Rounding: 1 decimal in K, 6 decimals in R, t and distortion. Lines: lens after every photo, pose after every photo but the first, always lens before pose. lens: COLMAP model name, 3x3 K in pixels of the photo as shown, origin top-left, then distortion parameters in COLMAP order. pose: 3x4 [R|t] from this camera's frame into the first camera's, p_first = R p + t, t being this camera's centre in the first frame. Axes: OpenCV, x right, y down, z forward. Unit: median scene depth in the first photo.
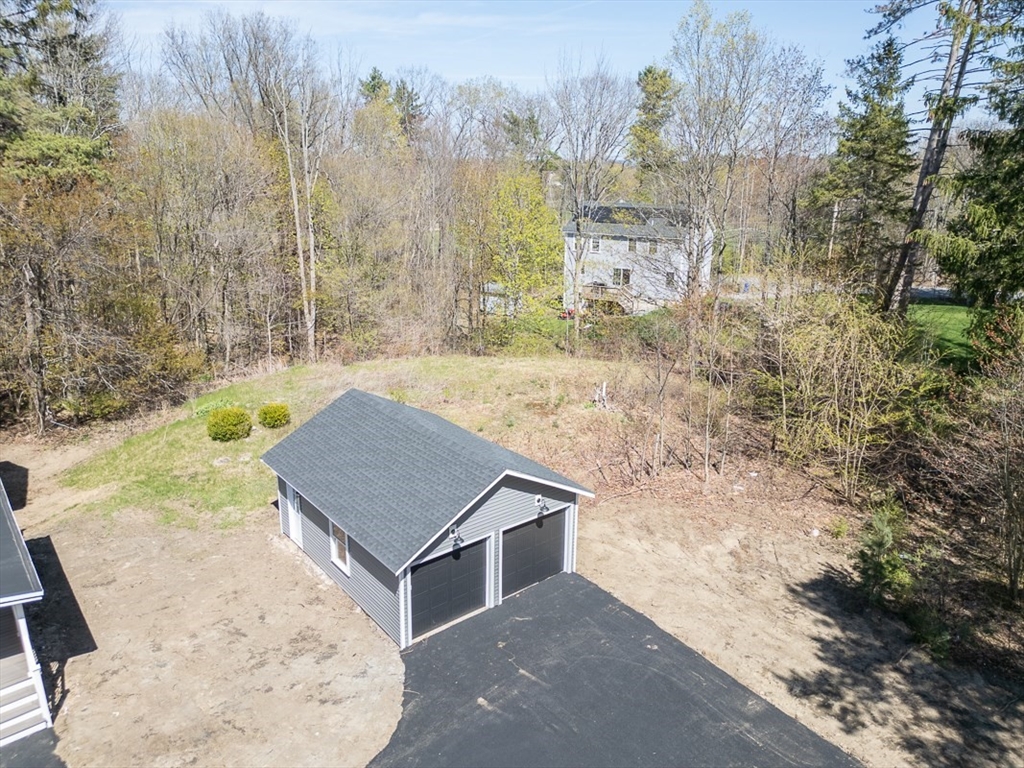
lens RADIAL K [[732.3, 0, 514.7], [0, 732.3, 379.2], [0, 0, 1]] dist [0.038658, -0.001774]
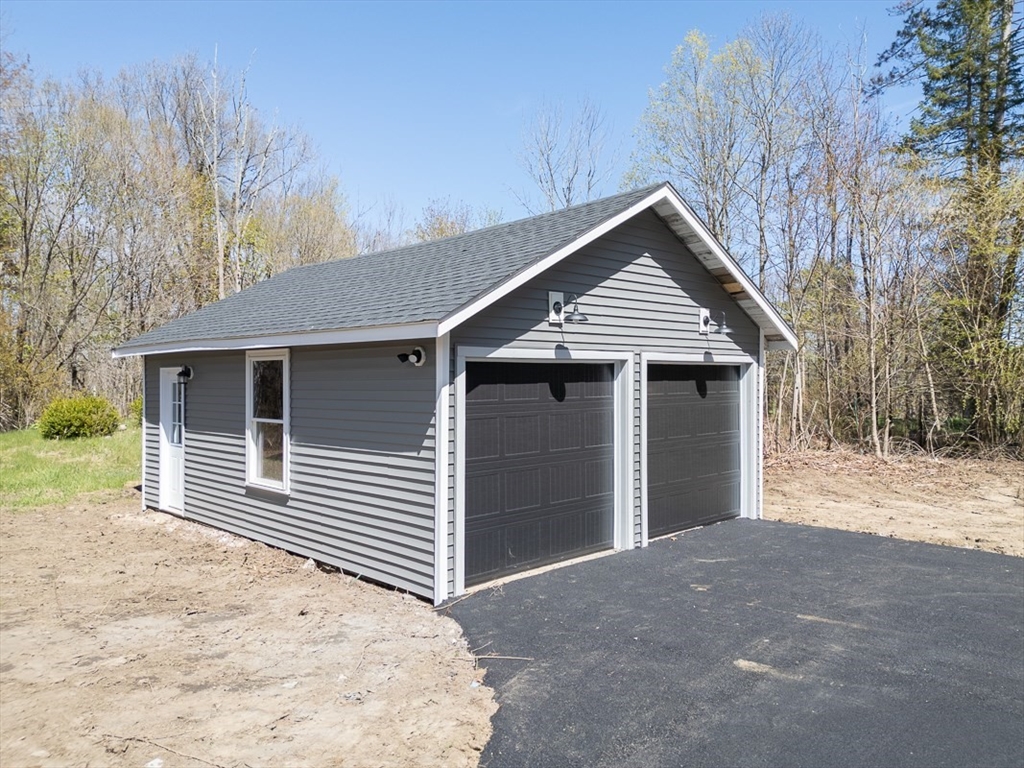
lens RADIAL K [[732.3, 0, 510.9], [0, 732.3, 390.2], [0, 0, 1]] dist [0.038658, -0.001774]
pose [[0.995627, -0.021718, 0.090859, -0.147271], [0.047588, 0.954856, -0.293231, 0.368996], [-0.080389, 0.296273, 0.951714, 0.619555]]
